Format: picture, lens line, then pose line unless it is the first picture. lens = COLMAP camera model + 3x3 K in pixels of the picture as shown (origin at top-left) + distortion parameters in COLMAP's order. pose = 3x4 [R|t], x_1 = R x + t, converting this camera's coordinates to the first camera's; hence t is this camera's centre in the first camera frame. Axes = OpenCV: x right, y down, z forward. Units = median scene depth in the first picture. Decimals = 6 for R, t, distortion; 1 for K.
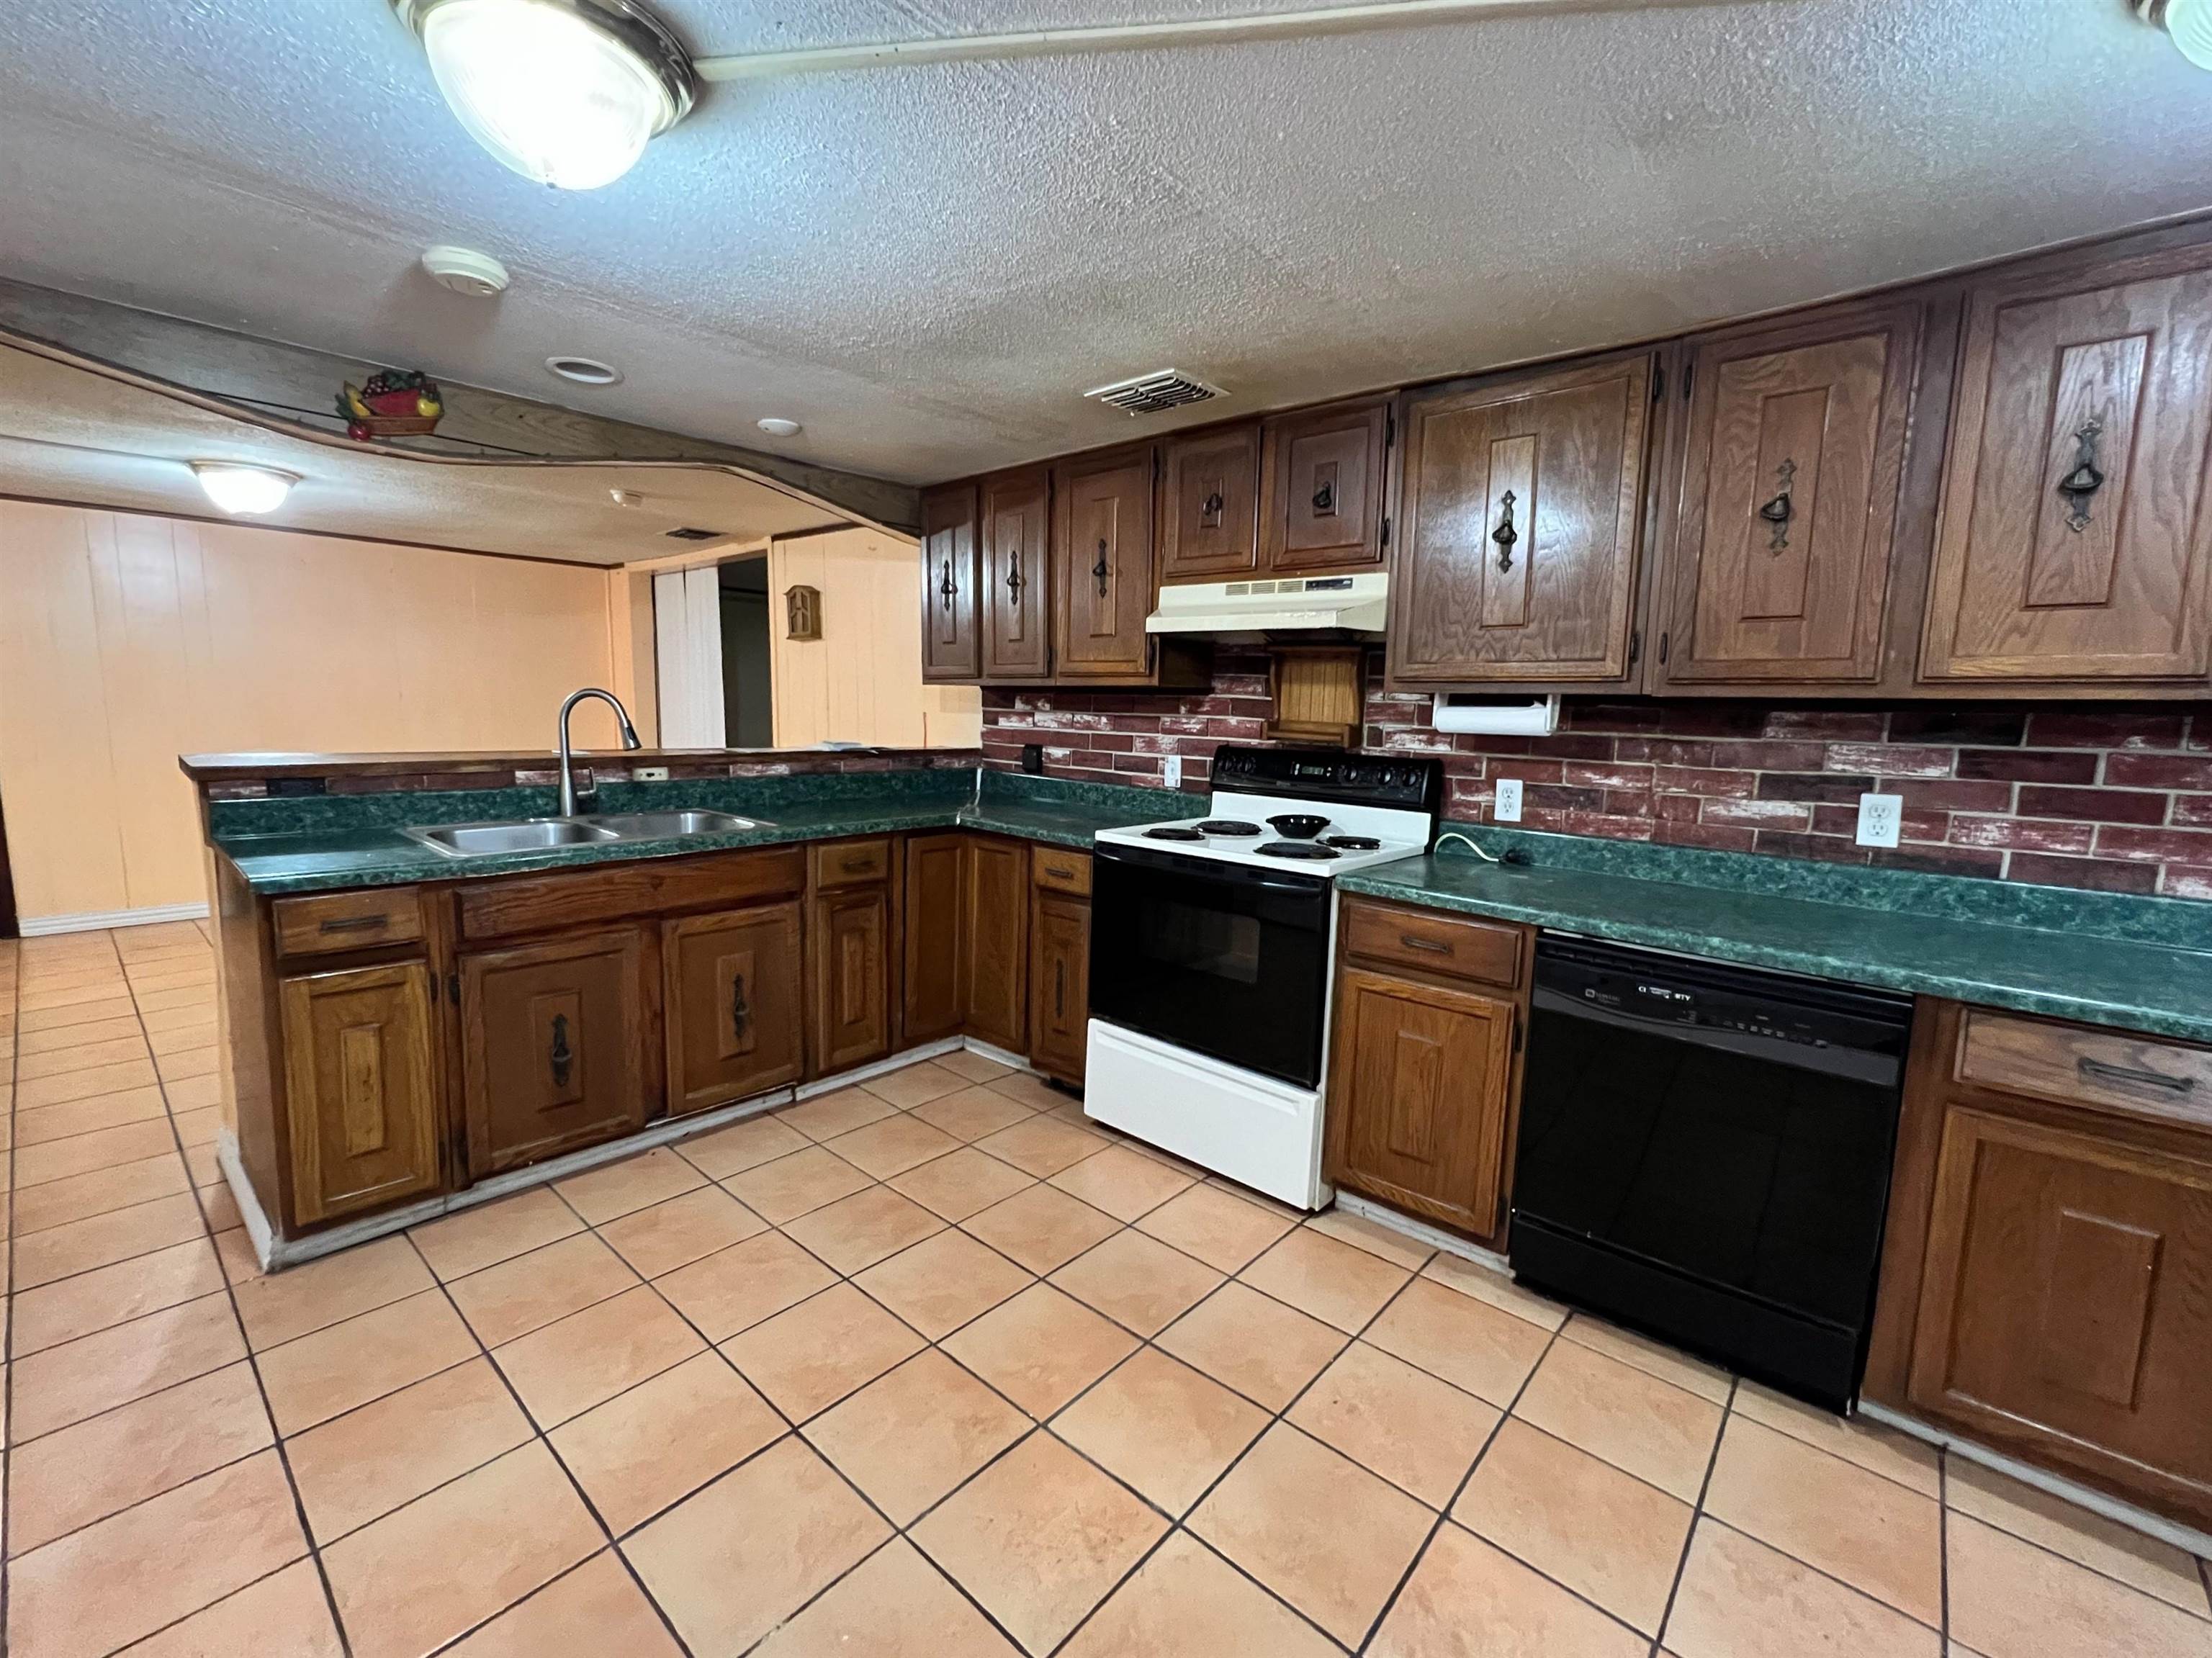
lens RADIAL K [[941.7, 0, 1108.7], [0, 941.7, 826.6], [0, 0, 1]] dist [-0.000918, 0.000669]
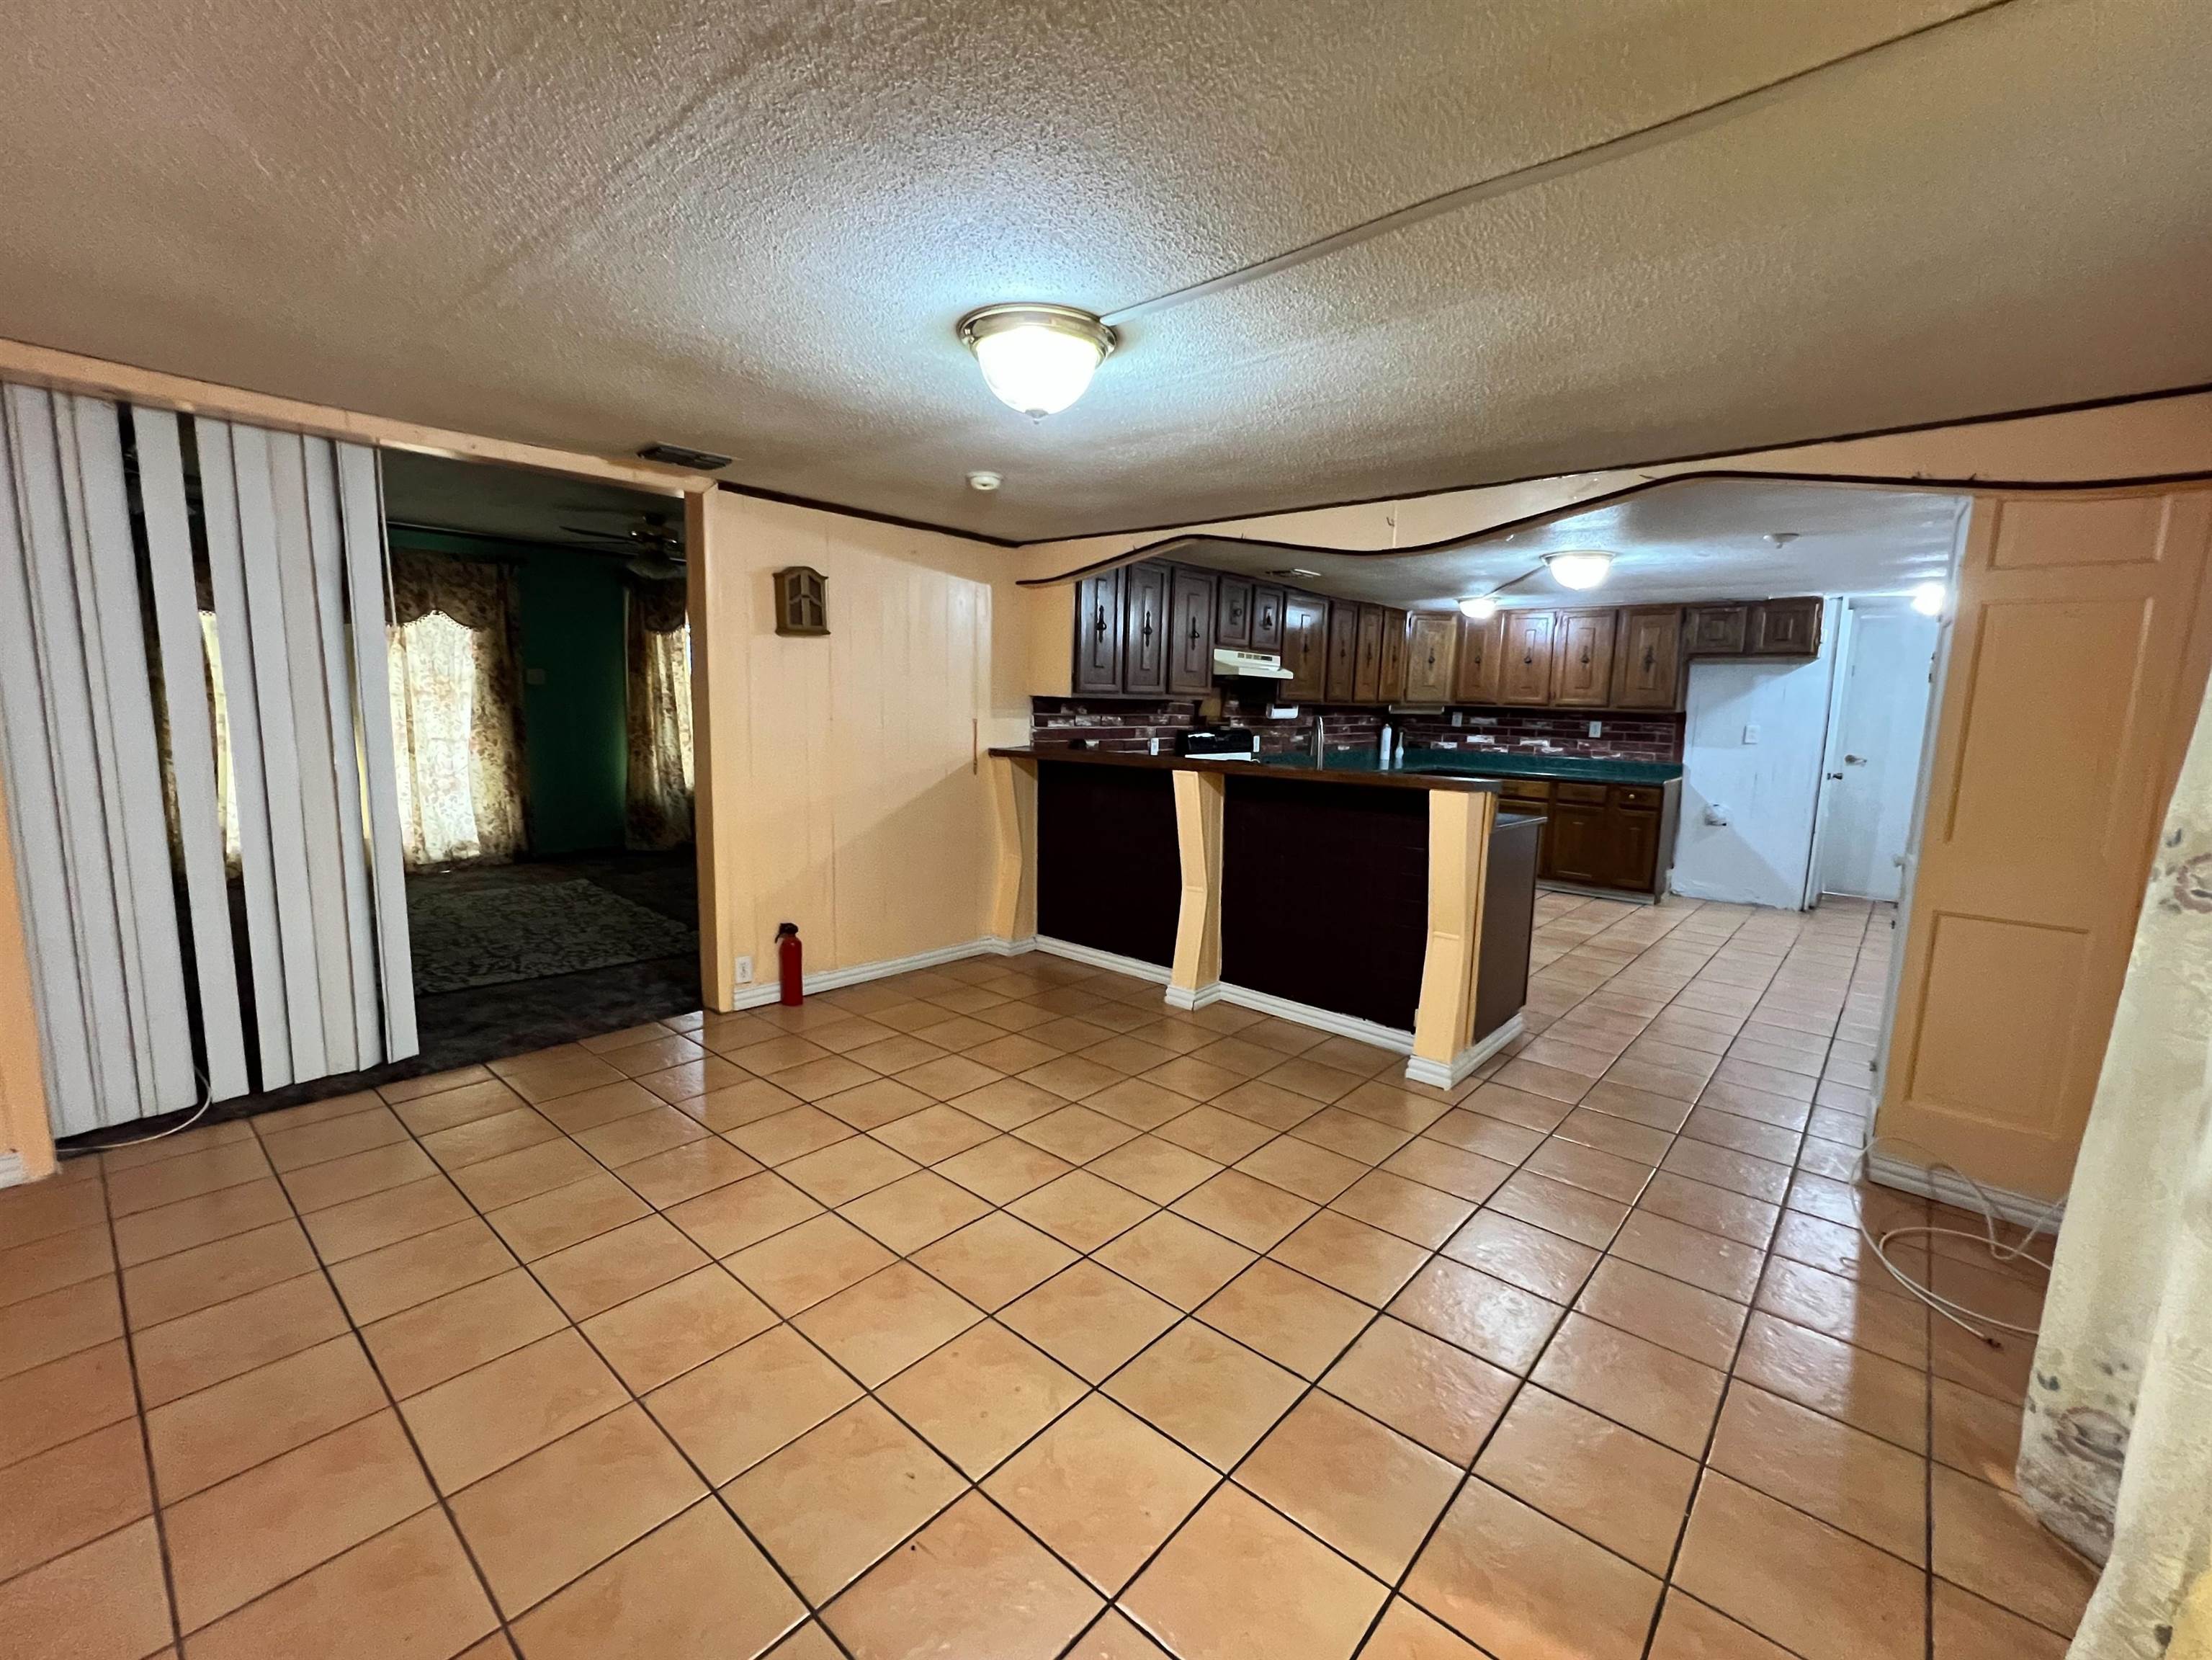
lens RADIAL K [[933.4, 0, 1106.0], [0, 933.4, 830.0], [0, 0, 1]] dist [0.000652, -0.000034]
pose [[-0.002044, -0.165116, 0.986272, -2.184863], [0.104893, 0.980798, 0.164417, -0.266769], [-0.994481, 0.103789, 0.015314, 1.434686]]
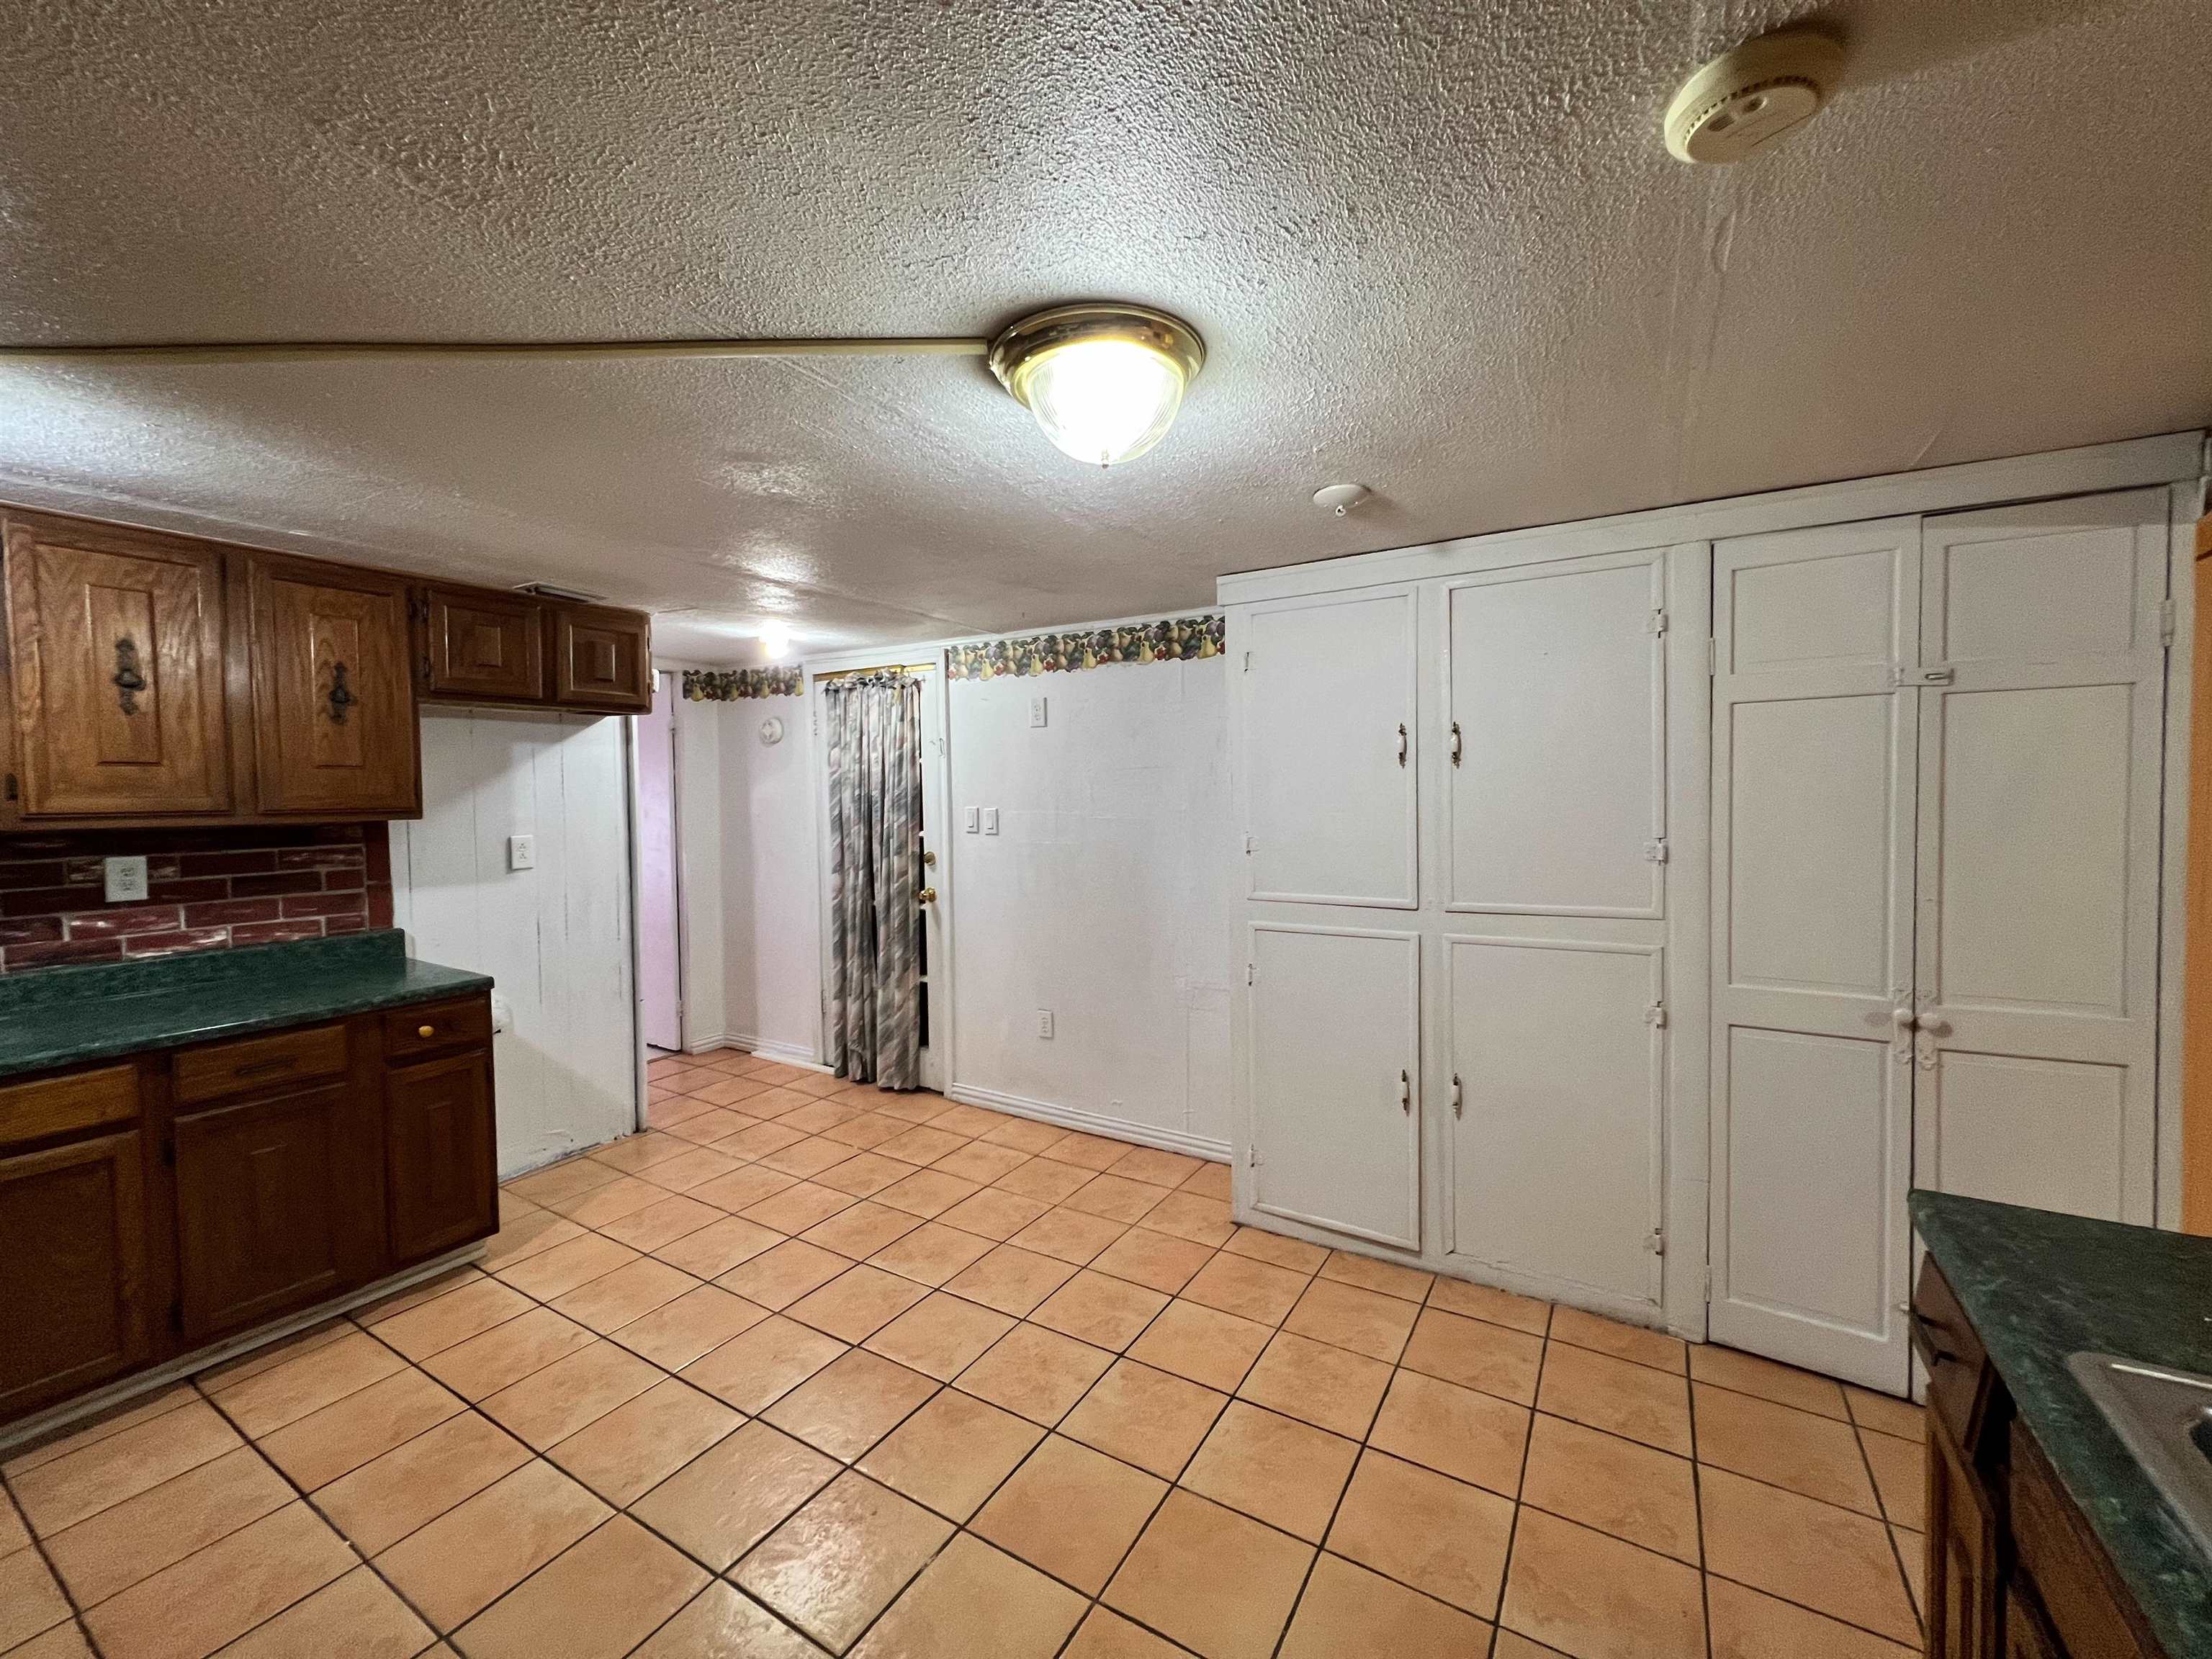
lens RADIAL K [[887.3, 0, 1108.6], [0, 887.3, 826.4], [0, 0, 1]] dist [0.000006, 0.000098]
pose [[-0.983740, -0.009360, -0.179352, -0.191321], [-0.039547, 0.985418, 0.165489, -0.200131], [0.175187, 0.169892, -0.969766, 1.072752]]
